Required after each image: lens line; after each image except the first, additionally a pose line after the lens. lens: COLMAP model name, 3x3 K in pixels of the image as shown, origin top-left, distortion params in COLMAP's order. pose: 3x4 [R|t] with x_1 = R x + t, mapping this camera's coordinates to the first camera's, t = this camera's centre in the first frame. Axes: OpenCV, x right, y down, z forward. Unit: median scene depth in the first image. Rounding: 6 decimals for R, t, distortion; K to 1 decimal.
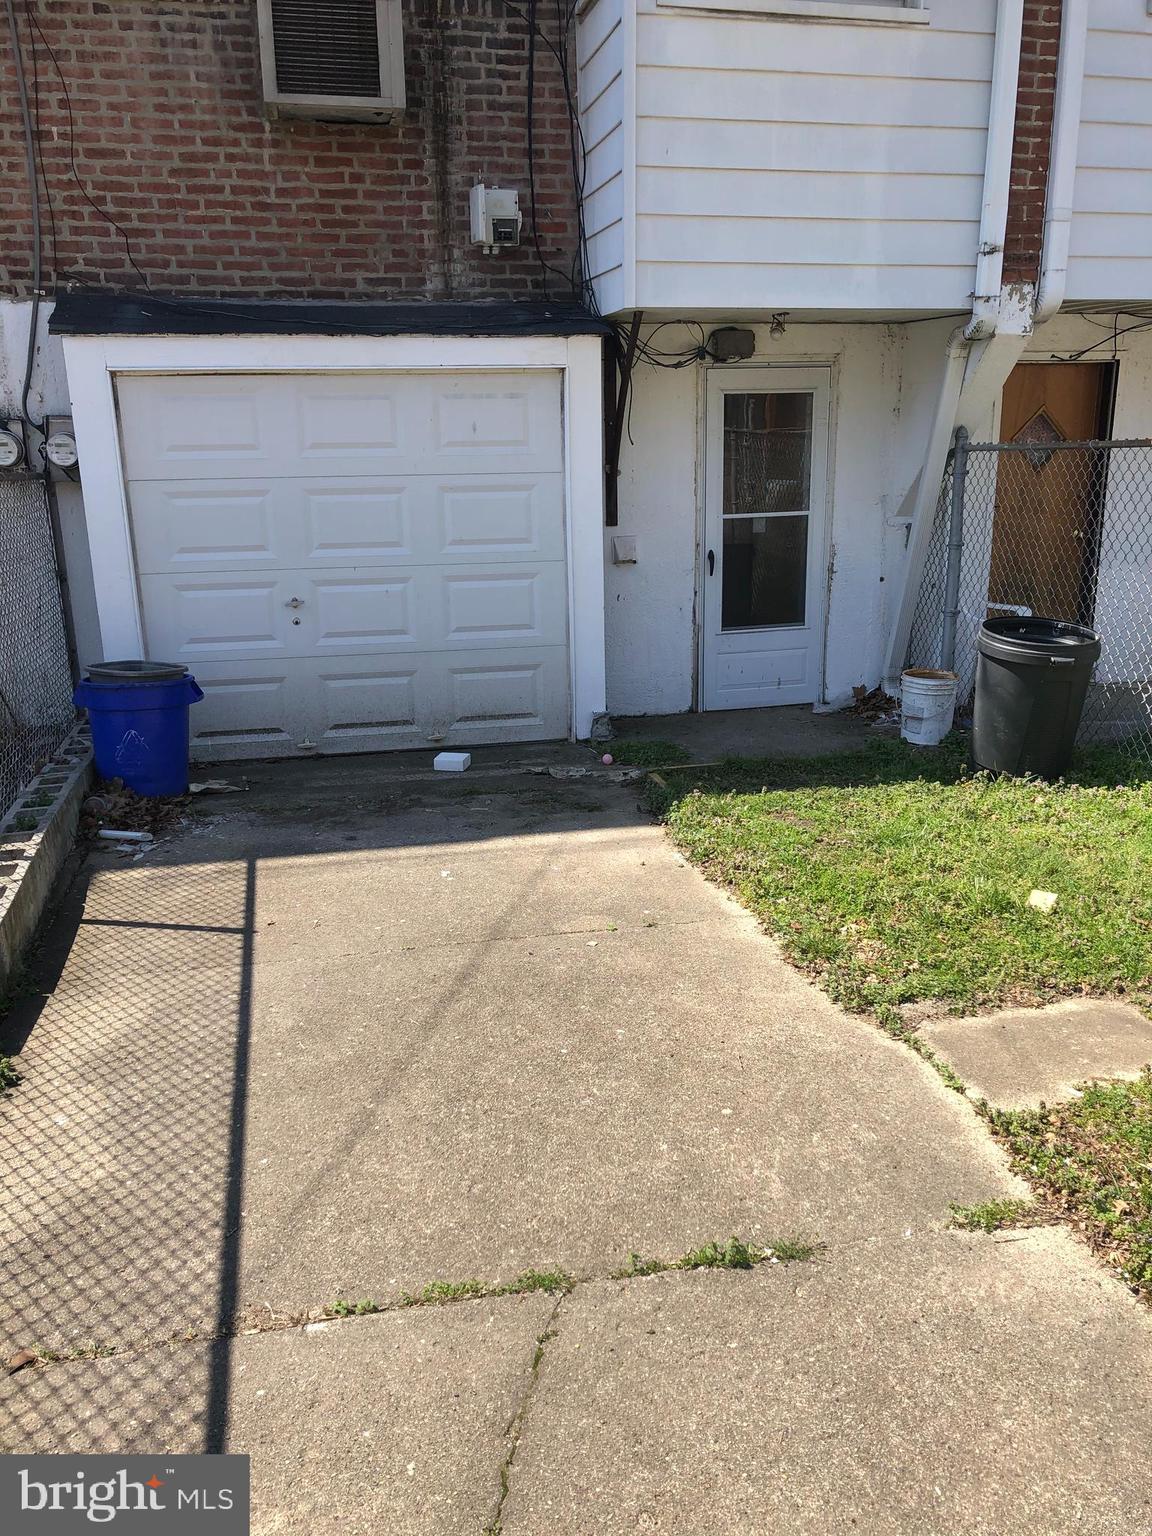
lens RADIAL K [[1260.4, 0, 576.0], [0, 1260.4, 768.0], [0, 0, 1]] dist [0.198408, -0.518925]
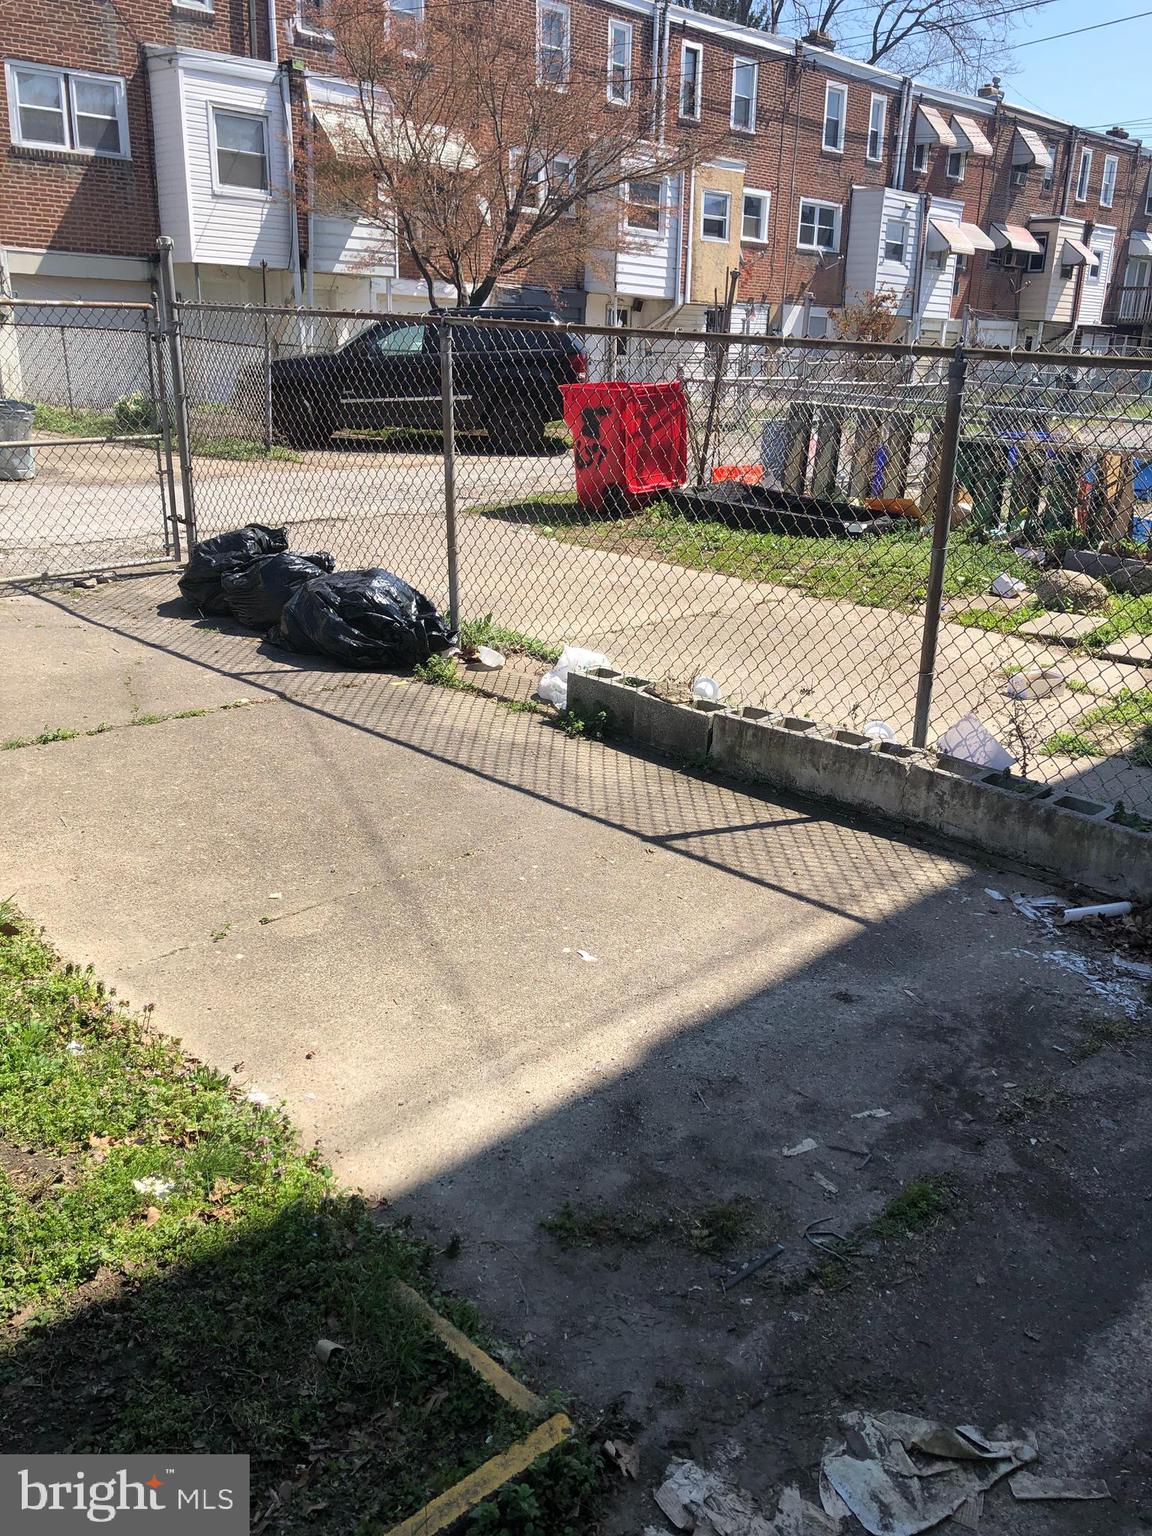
lens RADIAL K [[1267.9, 0, 576.0], [0, 1267.9, 768.0], [0, 0, 1]] dist [0.121407, -0.301504]
pose [[-0.845390, 0.154532, -0.511308, 0.245765], [-0.158338, 0.841714, 0.516185, -0.371885], [0.510142, 0.517338, -0.687108, 1.529155]]
